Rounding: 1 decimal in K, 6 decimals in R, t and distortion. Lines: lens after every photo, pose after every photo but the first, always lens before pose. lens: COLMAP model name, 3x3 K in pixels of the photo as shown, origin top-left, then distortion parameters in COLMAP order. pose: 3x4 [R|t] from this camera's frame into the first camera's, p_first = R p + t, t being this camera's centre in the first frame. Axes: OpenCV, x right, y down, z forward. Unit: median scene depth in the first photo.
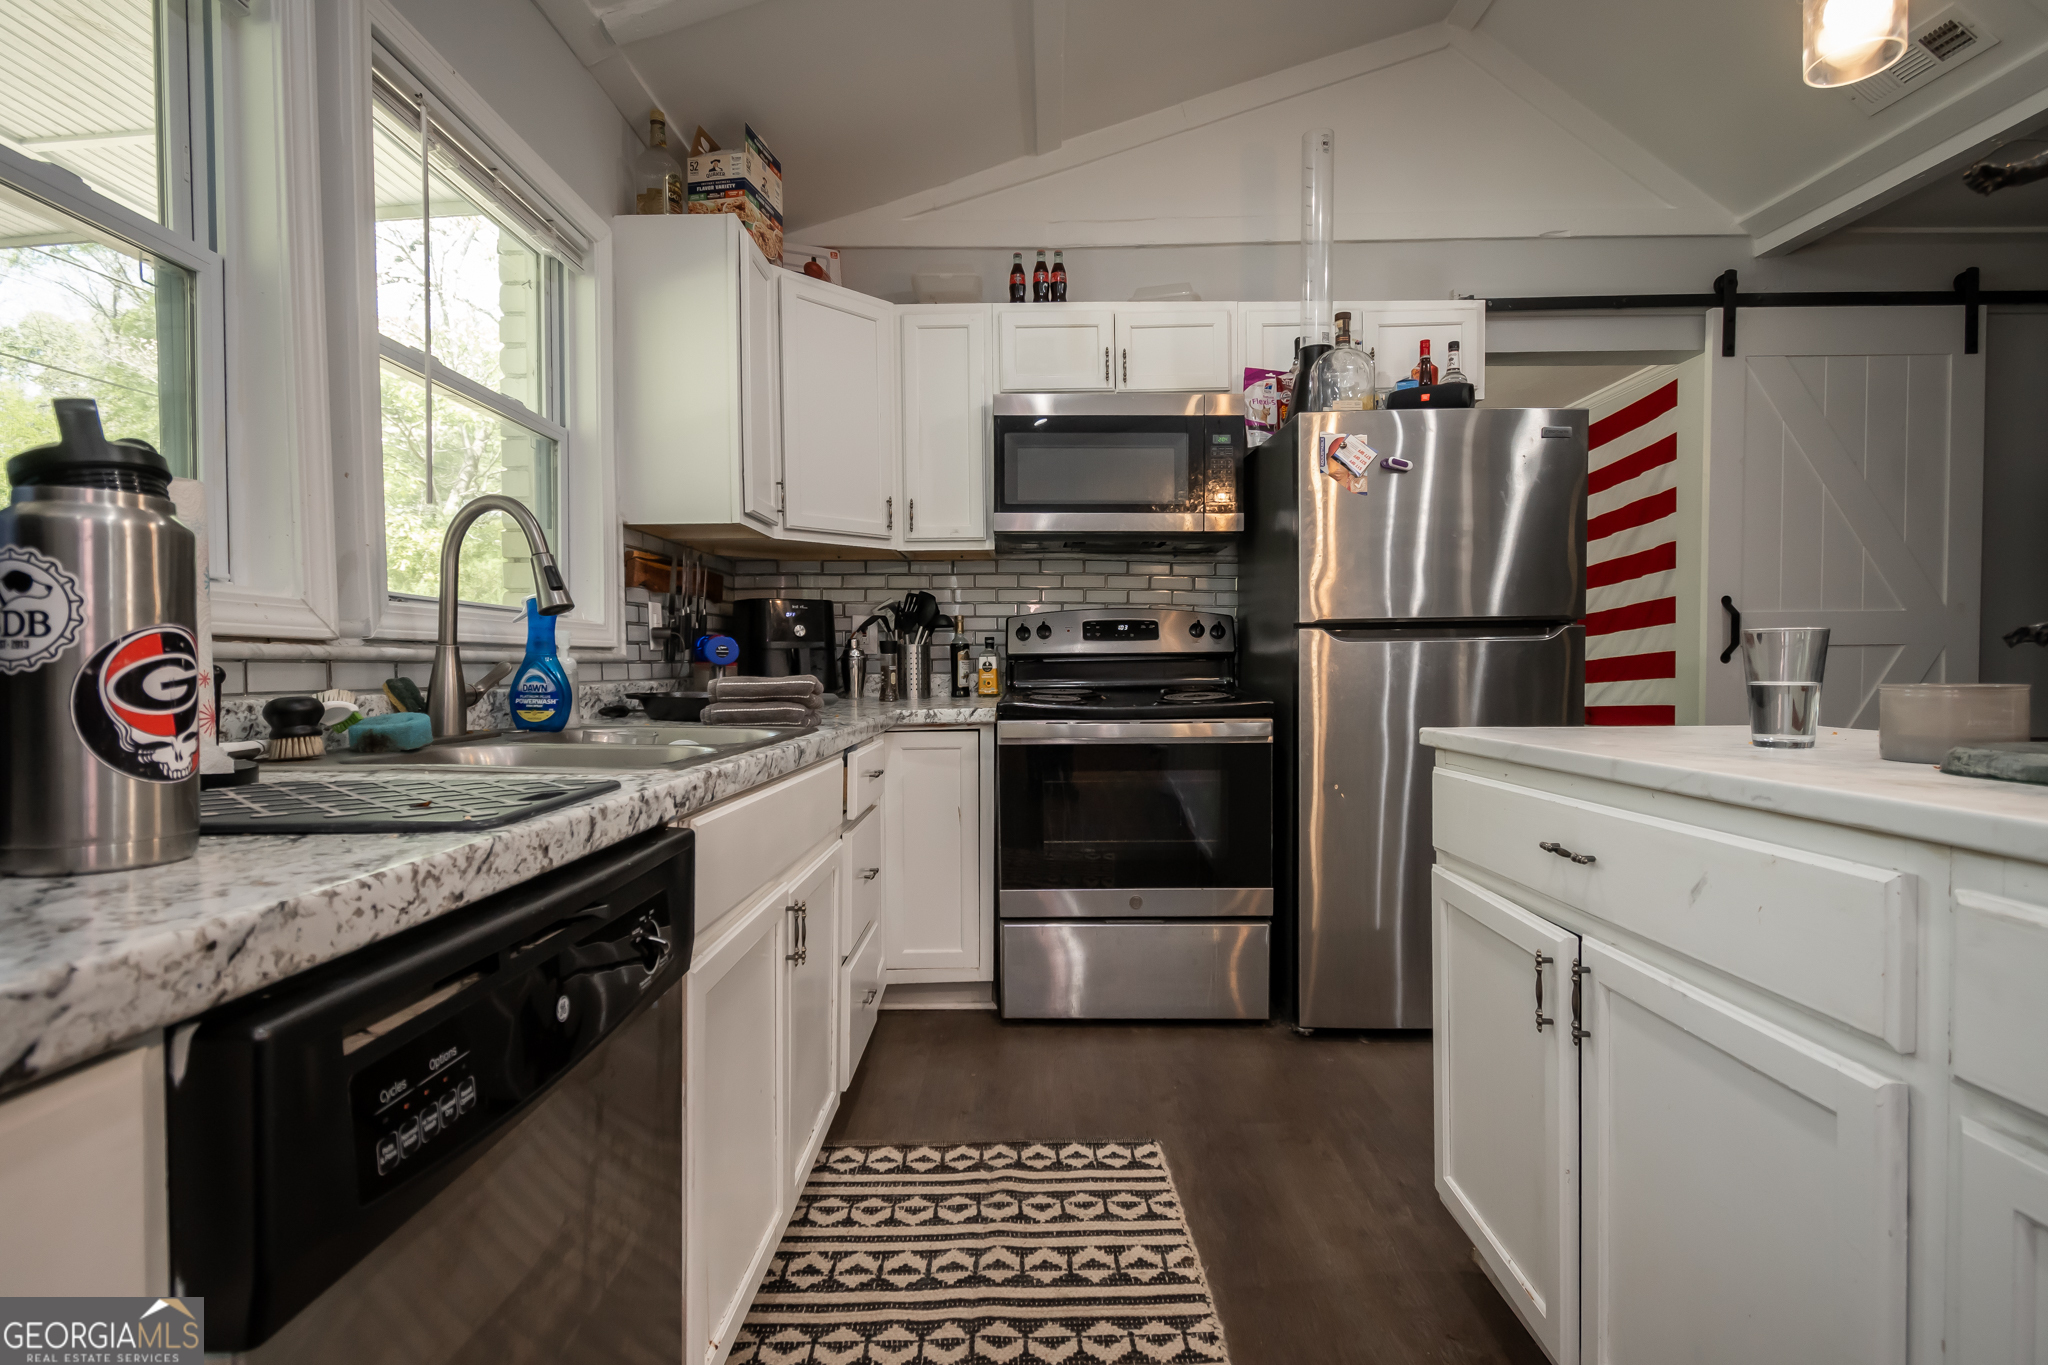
lens RADIAL K [[967.8, 0, 1024.0], [0, 967.8, 682.5], [0, 0, 1]] dist [0.000755, 0.000066]
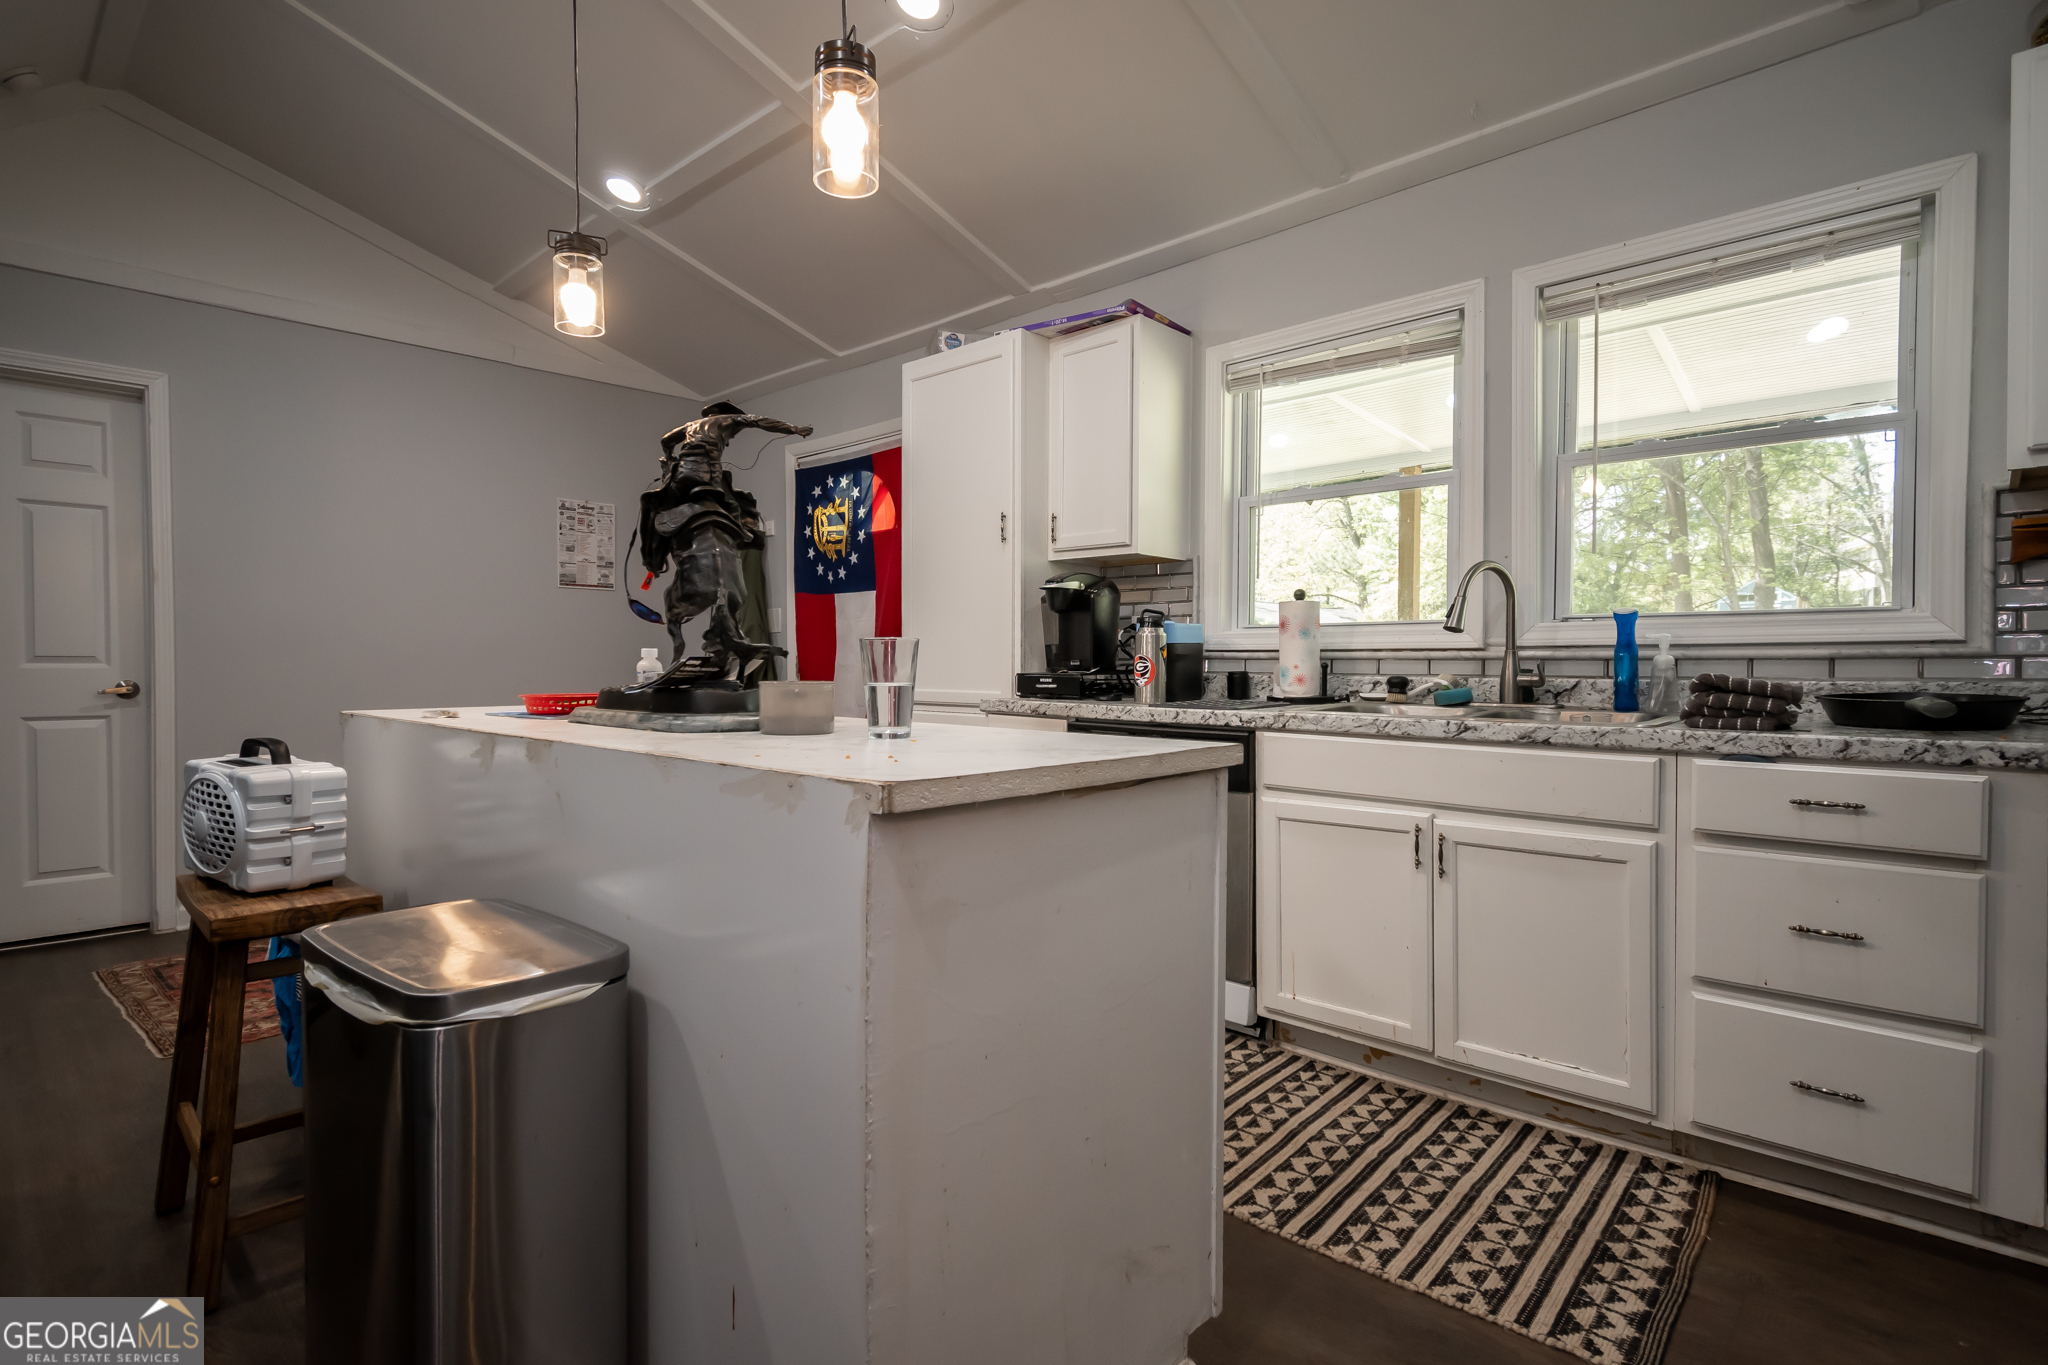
lens RADIAL K [[967.8, 0, 1024.0], [0, 967.8, 682.5], [0, 0, 1]] dist [0.000755, 0.000066]
pose [[-0.672457, 0.017274, -0.739935, 1.033120], [-0.012574, 0.999317, 0.034758, -0.023894], [0.740030, 0.032677, -0.671780, 1.279057]]
